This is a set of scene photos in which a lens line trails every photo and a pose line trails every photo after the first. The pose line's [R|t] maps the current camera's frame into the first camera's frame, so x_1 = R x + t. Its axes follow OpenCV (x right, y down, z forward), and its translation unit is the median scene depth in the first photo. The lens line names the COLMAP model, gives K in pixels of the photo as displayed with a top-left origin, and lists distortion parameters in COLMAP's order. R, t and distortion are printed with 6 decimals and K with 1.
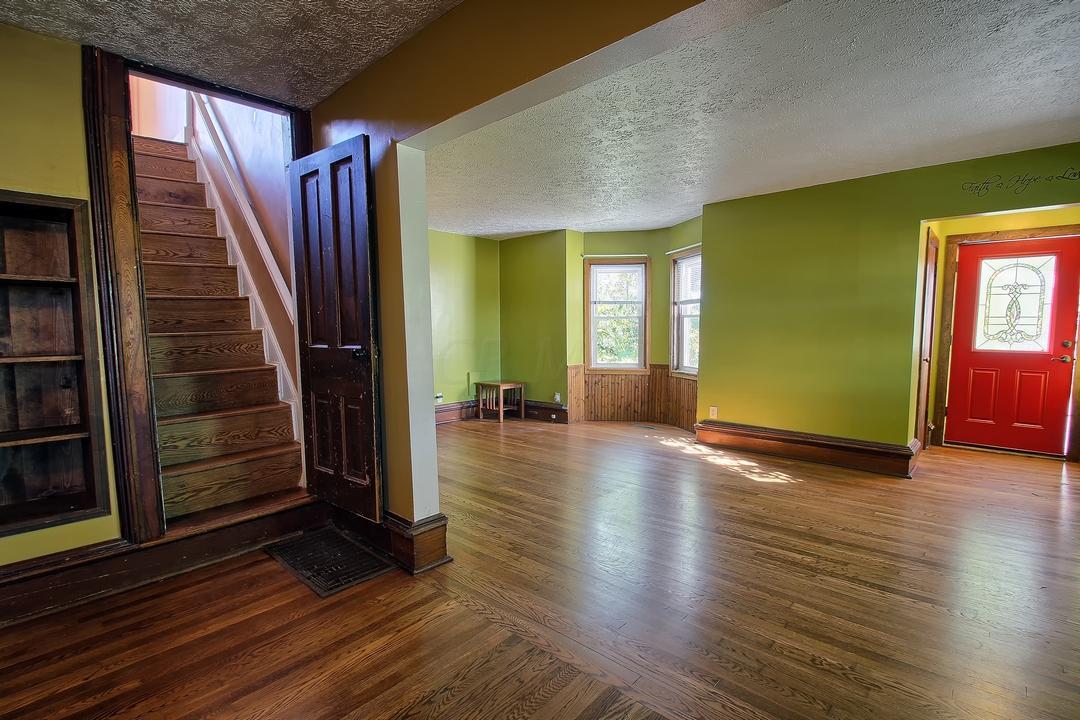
lens RADIAL K [[511.3, 0, 541.7], [0, 511.3, 370.7], [0, 0, 1]] dist [0.010978, -0.014533]
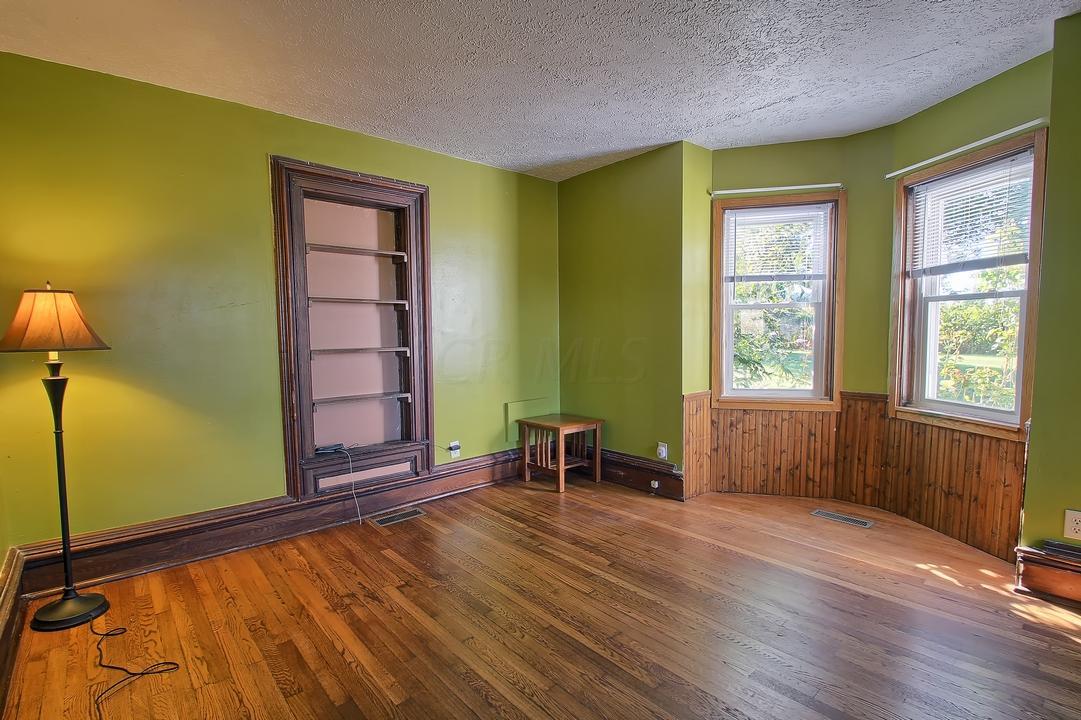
lens RADIAL K [[511.7, 0, 541.7], [0, 511.7, 366.2], [0, 0, 1]] dist [0.010978, -0.014533]
pose [[0.993742, -0.002683, -0.111664, -0.036790], [0.001648, 0.999955, -0.009359, -0.034536], [0.111684, 0.009116, 0.993702, 0.428070]]
